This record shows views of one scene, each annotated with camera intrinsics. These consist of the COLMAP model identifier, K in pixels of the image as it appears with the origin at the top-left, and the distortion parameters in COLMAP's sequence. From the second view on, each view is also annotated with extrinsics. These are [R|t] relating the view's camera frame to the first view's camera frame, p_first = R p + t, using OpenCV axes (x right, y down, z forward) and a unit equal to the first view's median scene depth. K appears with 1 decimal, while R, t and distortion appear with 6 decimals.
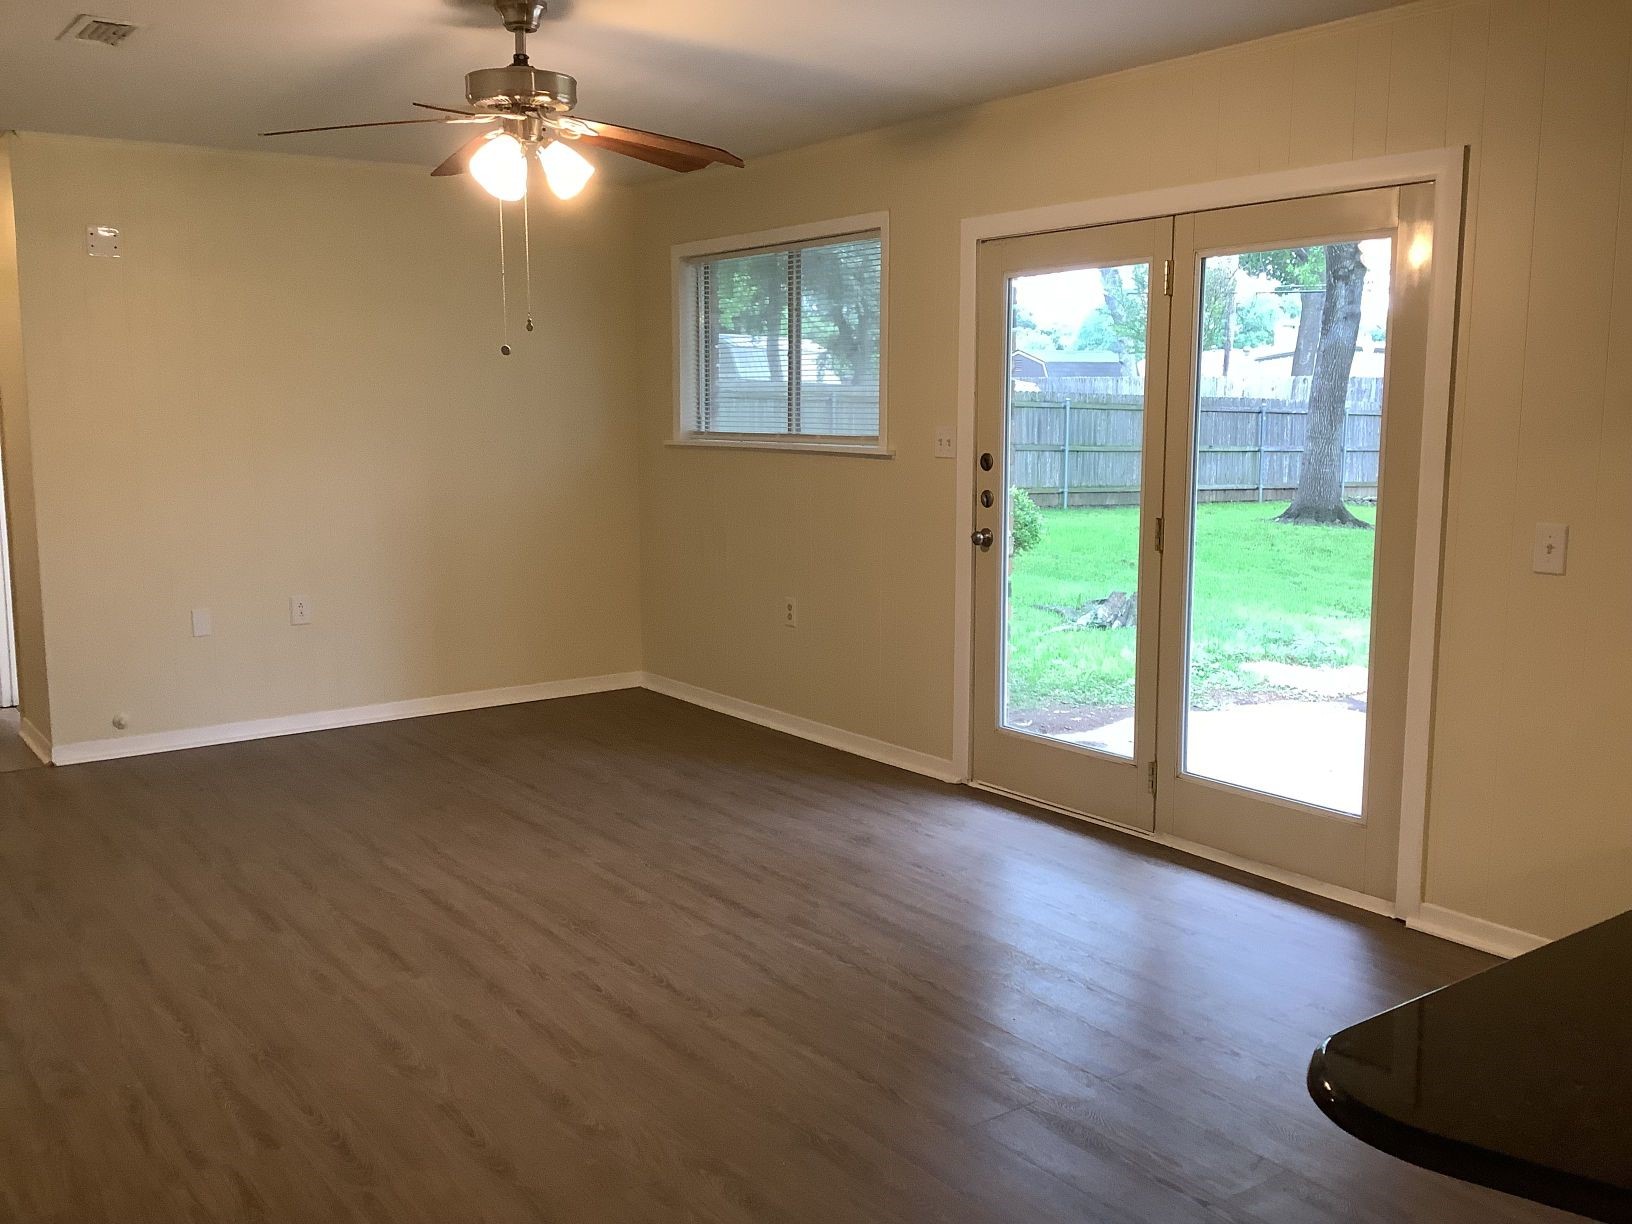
lens RADIAL K [[1471.2, 0, 813.4], [0, 1471.2, 617.4], [0, 0, 1]] dist [0.068498, -0.091382]
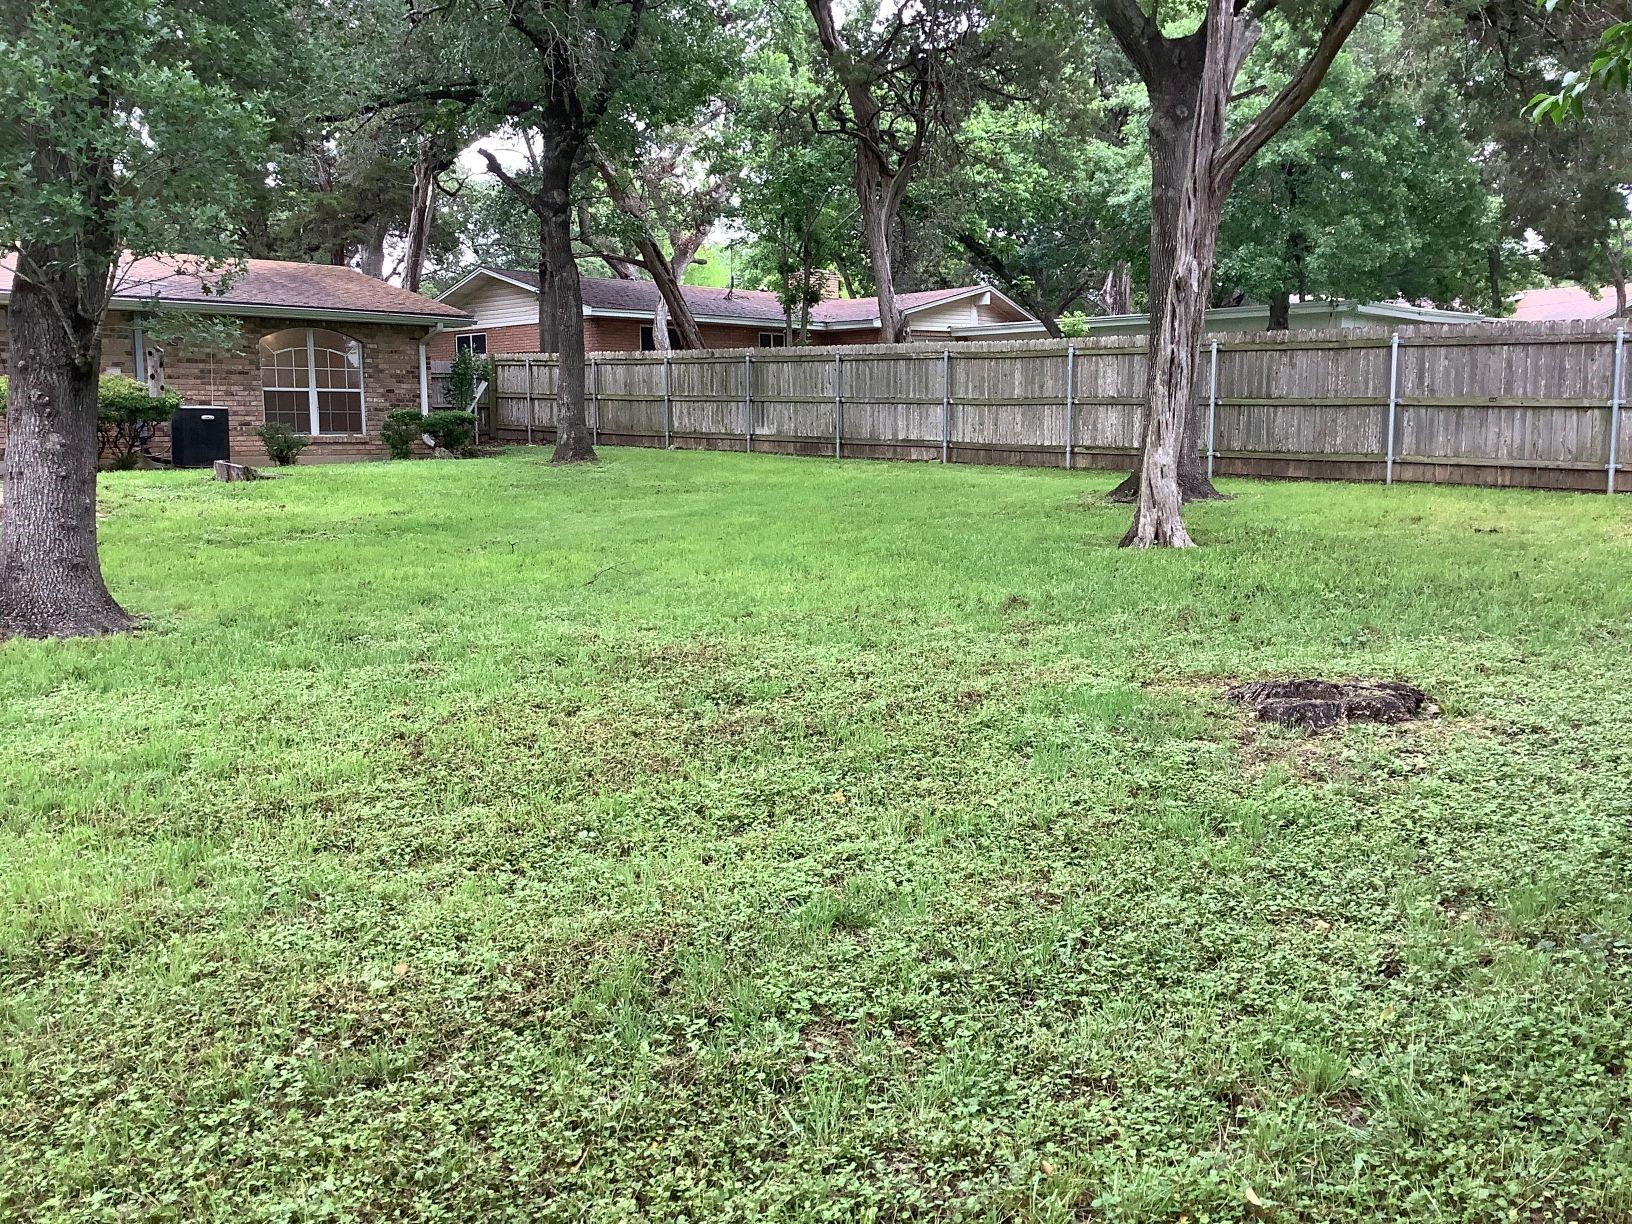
lens RADIAL K [[1471.2, 0, 816.9], [0, 1471.2, 612.5], [0, 0, 1]] dist [0.068498, -0.091382]
pose [[0.115790, 0.132517, -0.984394, 0.959120], [-0.122094, 0.985444, 0.118296, -0.070253], [0.985741, 0.106491, 0.130284, 0.691969]]
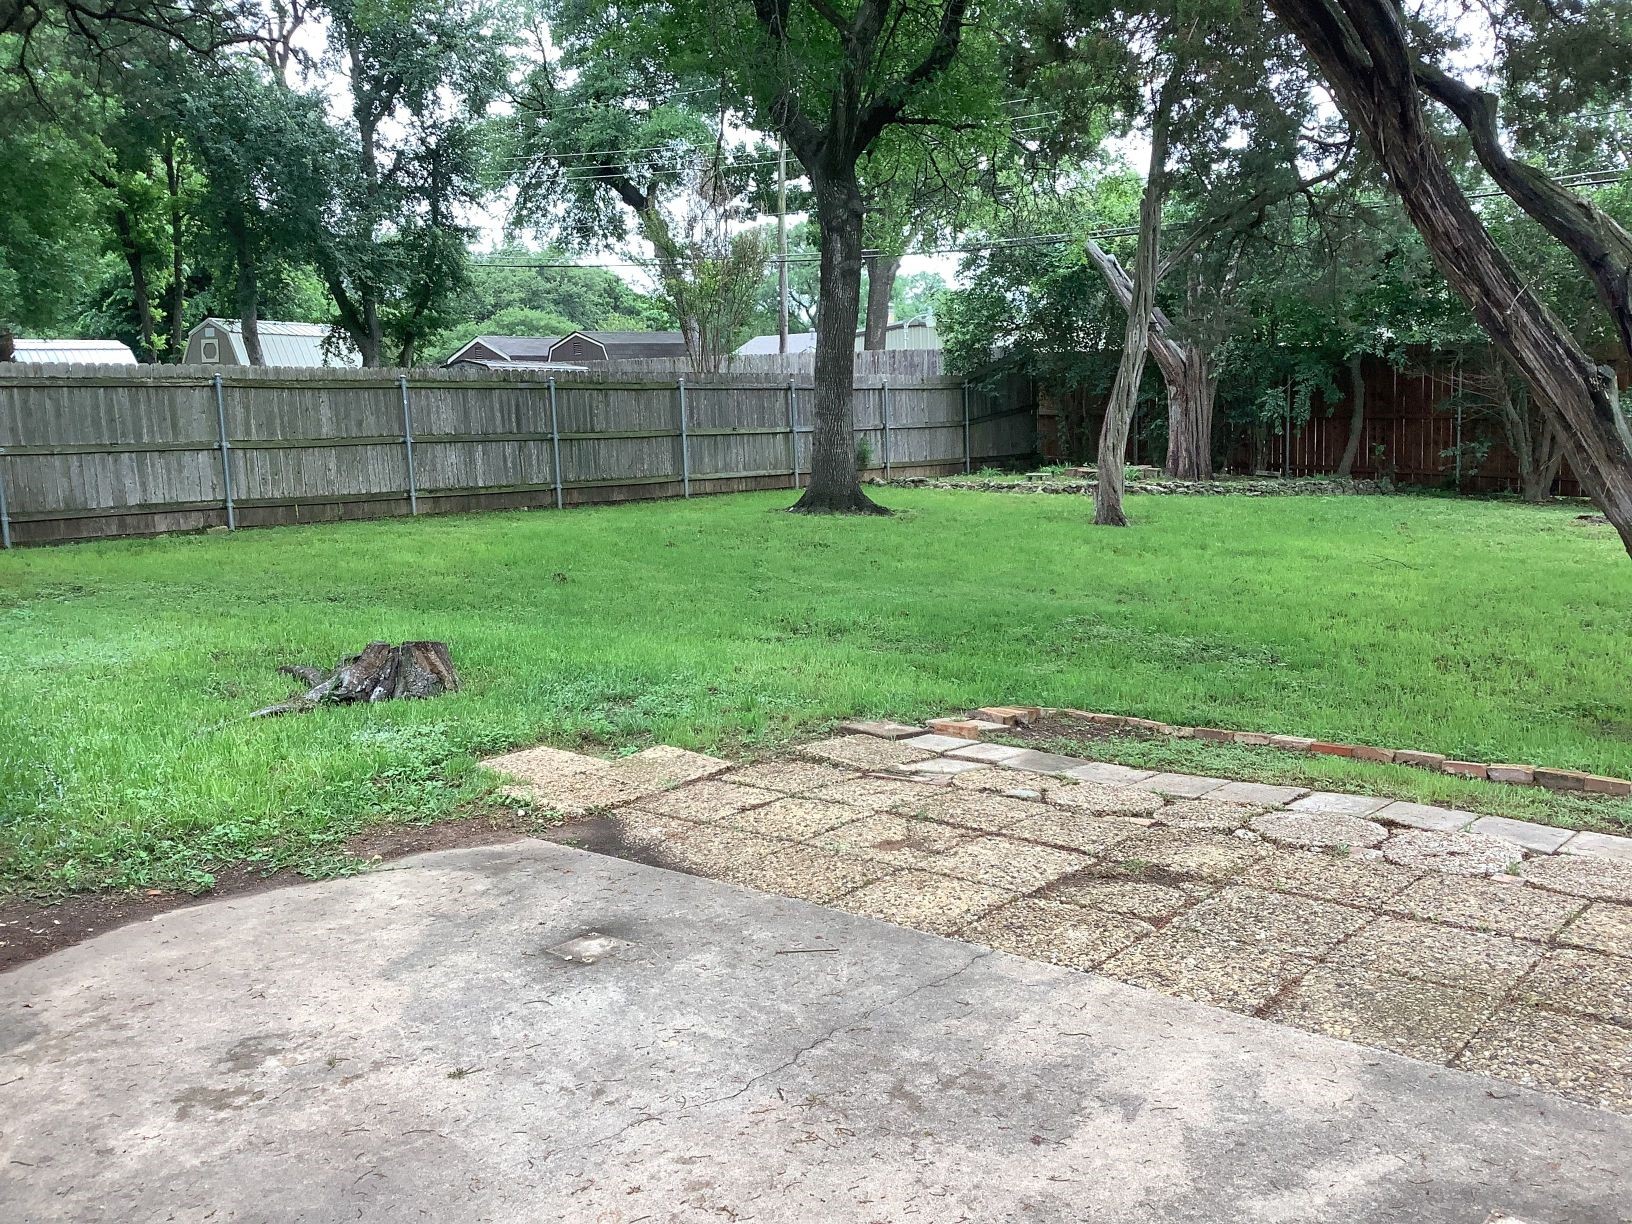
lens RADIAL K [[1471.2, 0, 820.8], [0, 1471.2, 608.0], [0, 0, 1]] dist [0.068498, -0.091382]
pose [[0.972449, -0.066355, 0.223475, 0.124027], [0.066499, 0.997763, 0.006888, -0.012336], [-0.223432, 0.008163, 0.974685, 0.142446]]
